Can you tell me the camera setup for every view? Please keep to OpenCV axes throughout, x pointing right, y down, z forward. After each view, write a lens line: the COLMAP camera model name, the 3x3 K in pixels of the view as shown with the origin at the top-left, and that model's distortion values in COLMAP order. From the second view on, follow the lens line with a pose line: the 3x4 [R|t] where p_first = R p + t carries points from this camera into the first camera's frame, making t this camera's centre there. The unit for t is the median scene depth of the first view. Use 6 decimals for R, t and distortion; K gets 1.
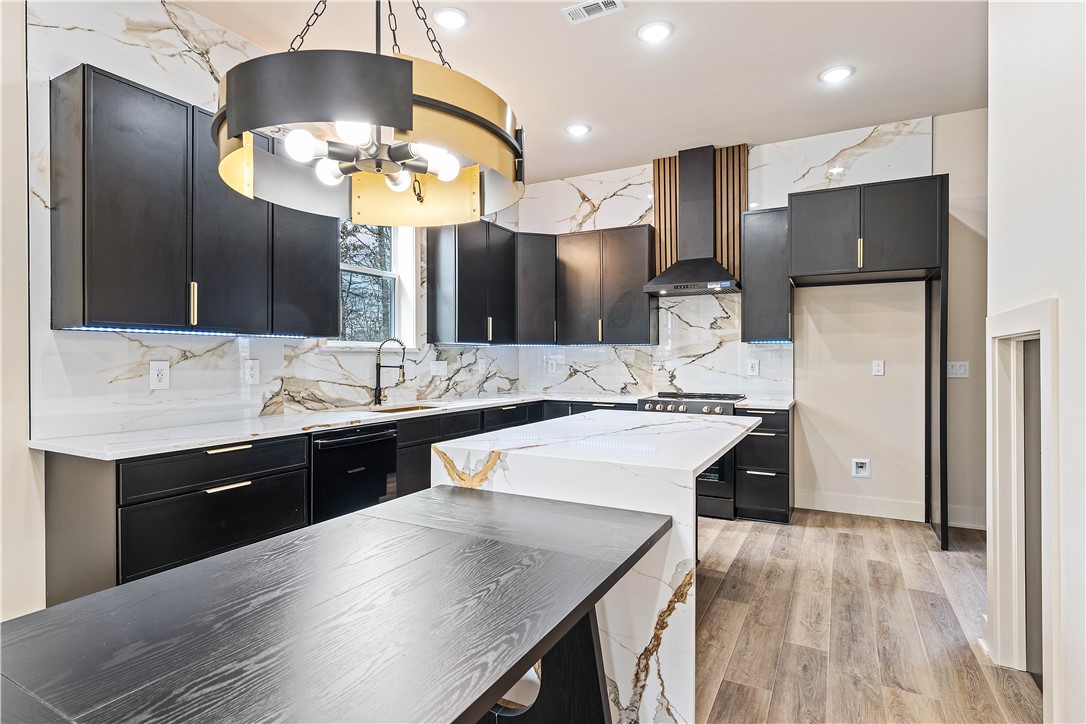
lens RADIAL K [[553.9, 0, 540.3], [0, 553.9, 360.0], [0, 0, 1]] dist [-0.000376, -0.000258]
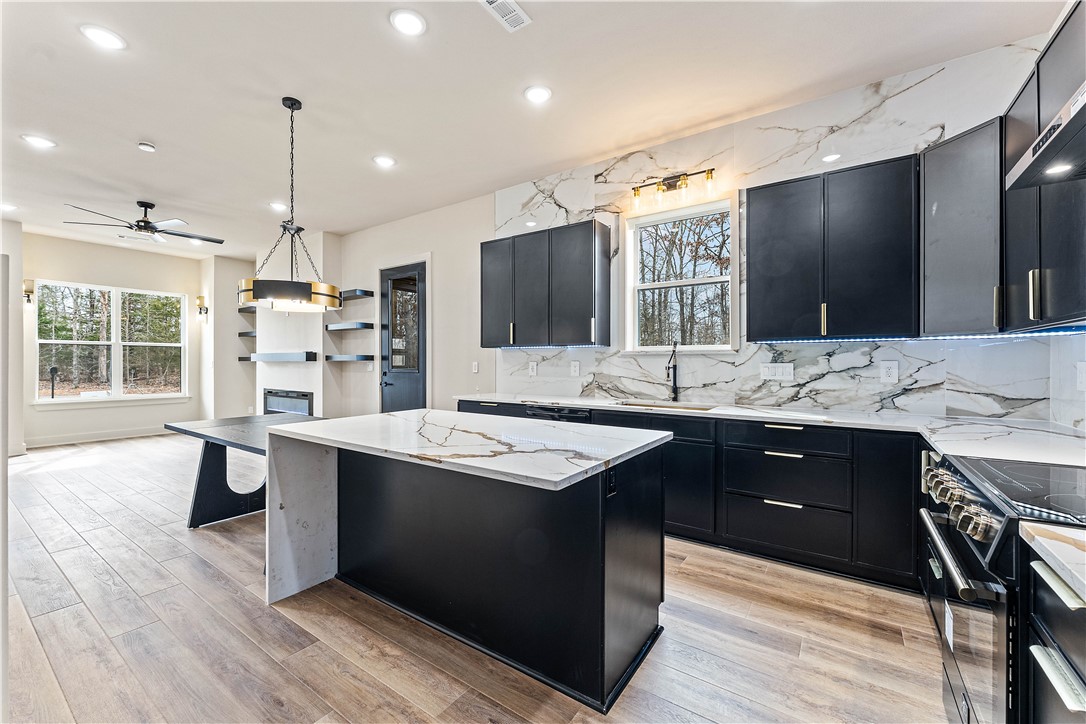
lens RADIAL K [[441.7, 0, 539.5], [0, 441.7, 362.8], [0, 0, 1]] dist [-0.001203, -0.000021]
pose [[-0.114913, 0.003833, -0.993368, 0.599489], [-0.003329, 0.999985, 0.004243, -0.000617], [0.993370, 0.003795, -0.114898, 0.788644]]
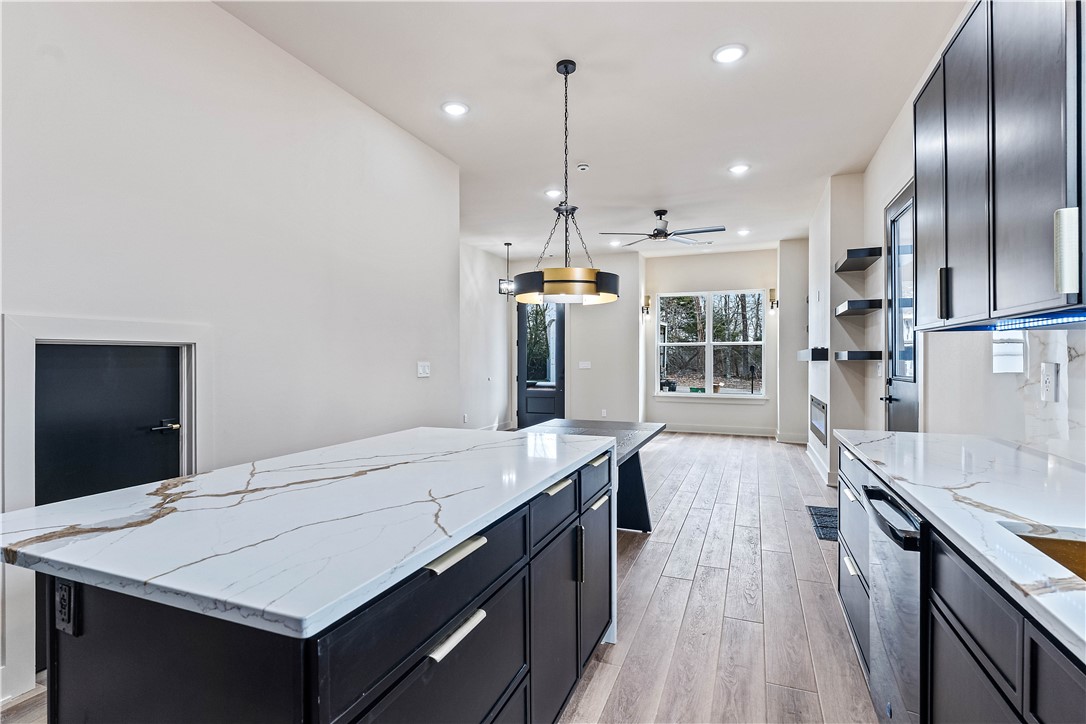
lens RADIAL K [[528.3, 0, 543.0], [0, 528.3, 362.0], [0, 0, 1]] dist [0.000169, -0.000002]
pose [[-0.993081, 0.002888, -0.117399, 0.038247], [0.002151, 0.999977, 0.006407, -0.003550], [0.117415, 0.006110, -0.993064, 1.052904]]
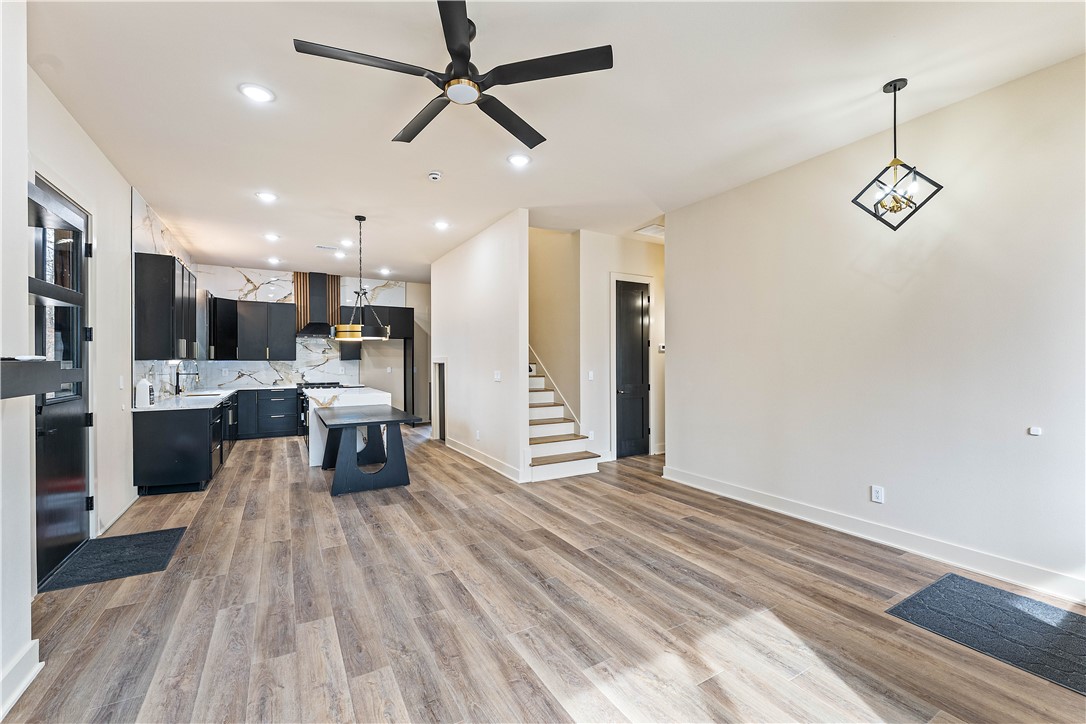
lens RADIAL K [[445.4, 0, 537.9], [0, 445.4, 360.8], [0, 0, 1]] dist [0.000392, -0.000016]
pose [[0.524010, -0.001313, 0.851711, -0.889600], [0.004570, 0.999989, -0.001270, -0.024630], [-0.851700, 0.004558, 0.524010, -0.784227]]
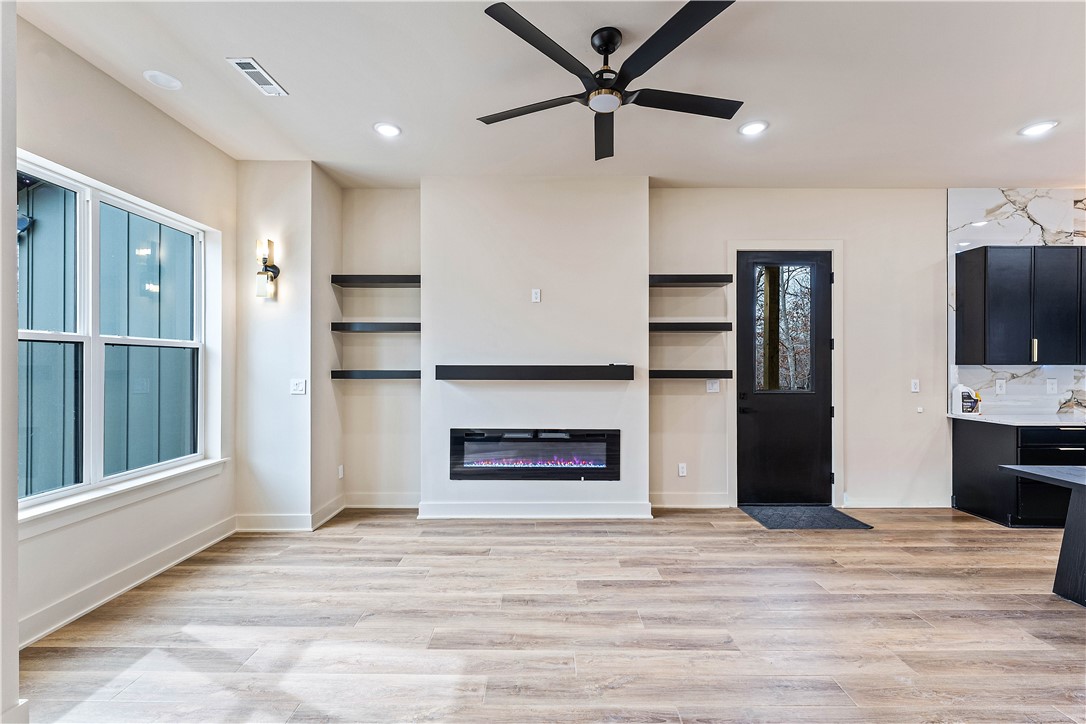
lens RADIAL K [[463.4, 0, 541.4], [0, 463.4, 364.0], [0, 0, 1]] dist [0.000091, -0.000074]
pose [[0.475202, 0.001021, -0.879876, -0.019430], [-0.004210, 0.999991, -0.001114, -0.028143], [0.879867, 0.004234, 0.475202, -0.761235]]
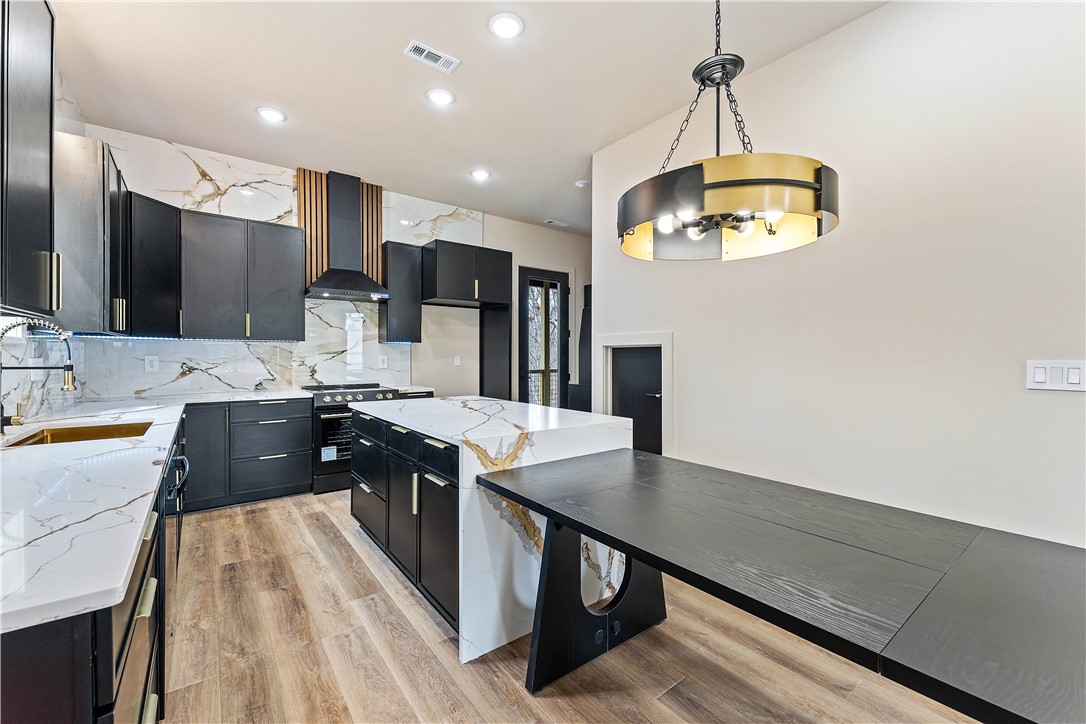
lens RADIAL K [[442.3, 0, 538.7], [0, 442.3, 357.3], [0, 0, 1]] dist [-0.000987, 0.000015]
pose [[0.414407, -0.003701, 0.910084, -0.453754], [0.000081, 0.999992, 0.004029, -0.001526], [-0.910092, -0.001596, 0.414403, 0.276108]]
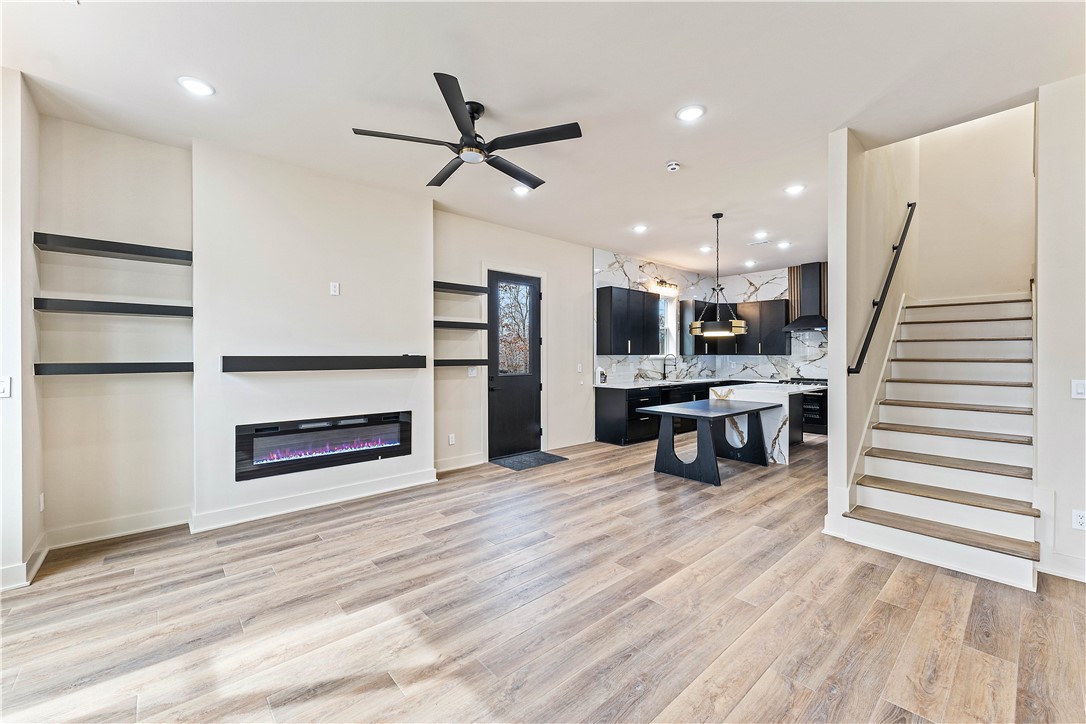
lens RADIAL K [[434.6, 0, 539.7], [0, 434.6, 357.8], [0, 0, 1]] dist [0.000804, 0.000058]
pose [[0.938964, 0.002048, -0.344010, -0.135088], [-0.001174, 0.999996, 0.002749, -0.025324], [0.344014, -0.002177, 0.938962, -1.047781]]
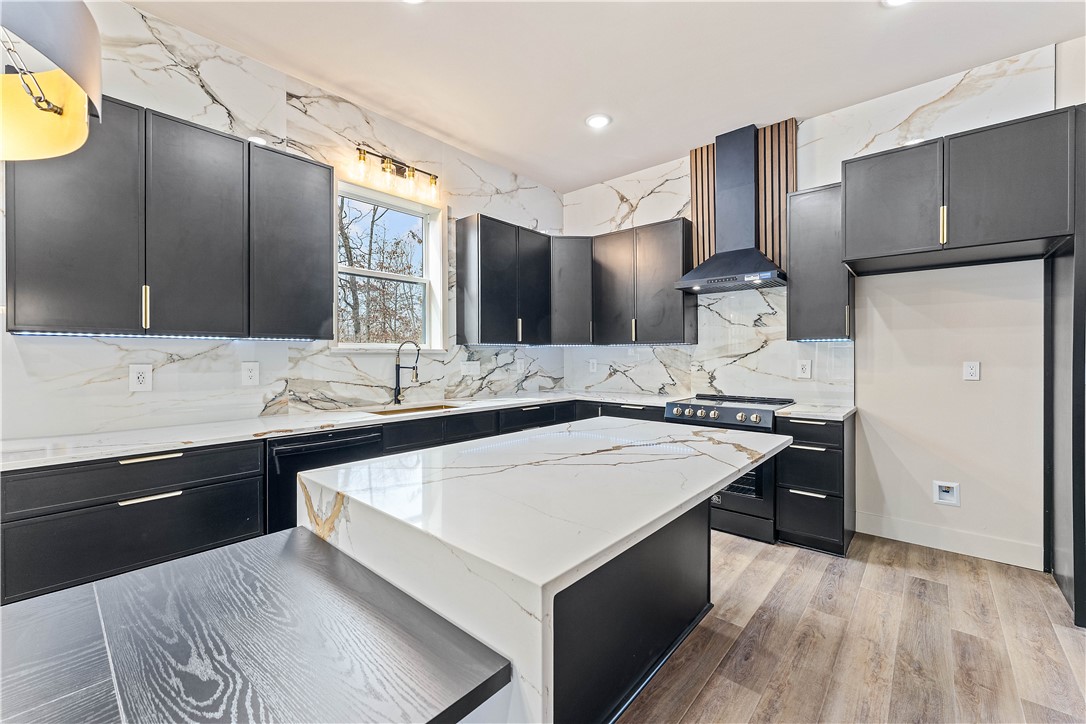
lens RADIAL K [[442.3, 0, 538.7], [0, 442.3, 357.3], [0, 0, 1]] dist [-0.000987, 0.000015]
pose [[0.973683, -0.001135, -0.227905, 0.147974], [0.001283, 0.999999, 0.000505, -0.006861], [0.227904, -0.000784, 0.973683, 0.237156]]
